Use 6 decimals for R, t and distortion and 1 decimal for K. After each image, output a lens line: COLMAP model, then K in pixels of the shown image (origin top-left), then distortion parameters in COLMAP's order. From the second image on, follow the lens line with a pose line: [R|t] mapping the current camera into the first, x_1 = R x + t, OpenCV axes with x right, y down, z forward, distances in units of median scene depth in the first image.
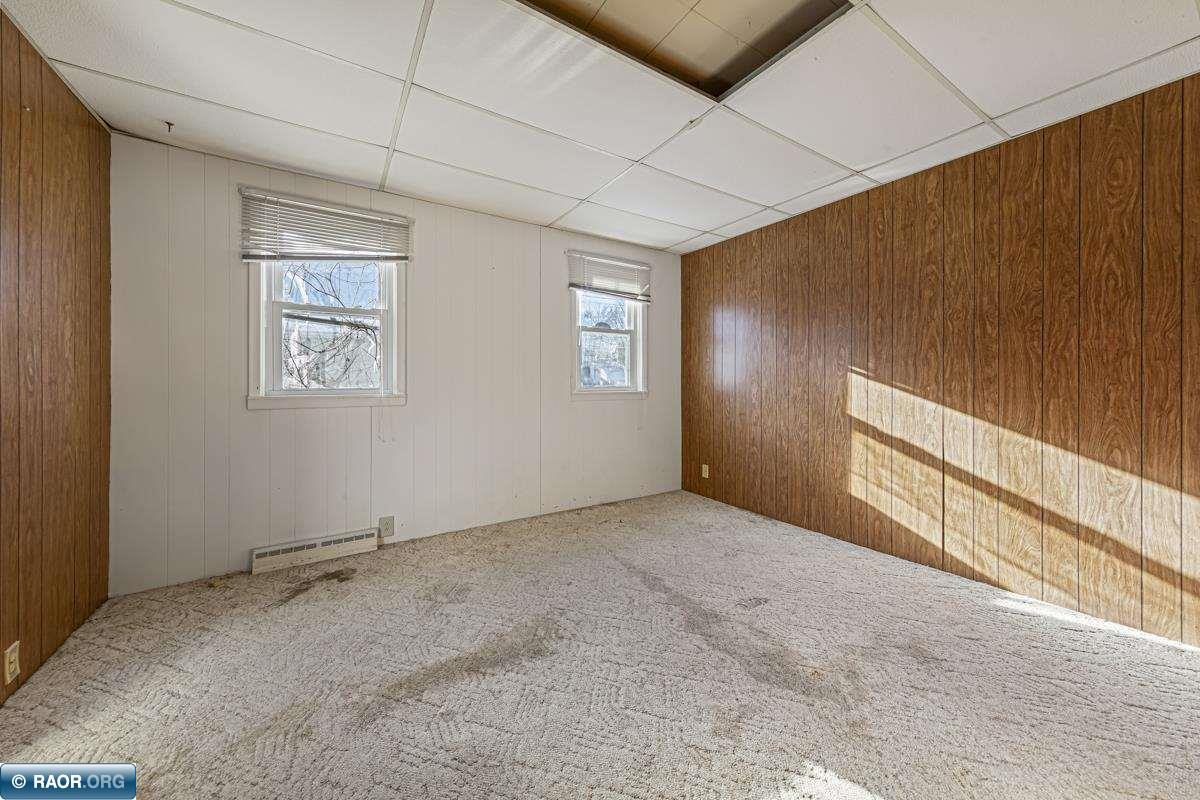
lens RADIAL K [[417.0, 0, 602.1], [0, 417.0, 368.2], [0, 0, 1]] dist [0.000758, 0.000020]
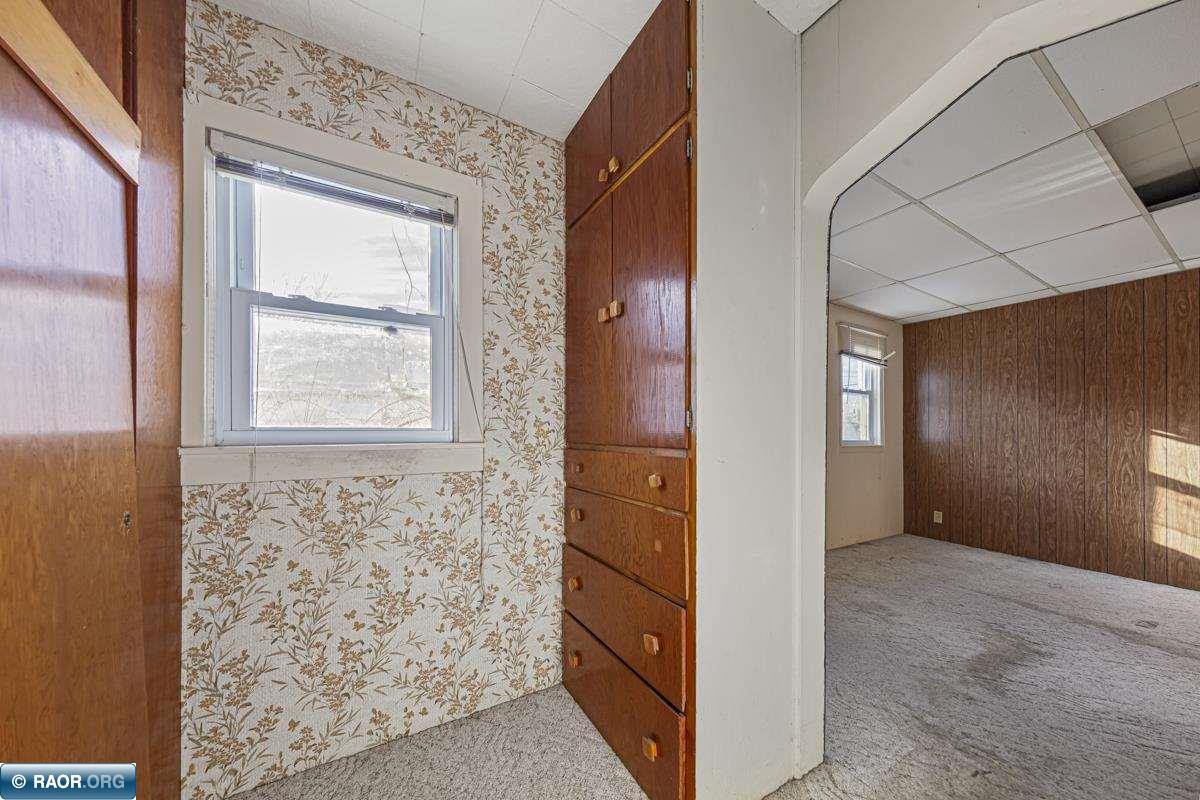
lens RADIAL K [[402.8, 0, 597.3], [0, 402.8, 414.9], [0, 0, 1]] dist [0.000467, 0.000037]
pose [[0.999106, 0.010562, -0.040928, -0.796435], [-0.010925, 0.999903, -0.008666, -0.010630], [0.040833, 0.009105, 0.999125, -0.158716]]
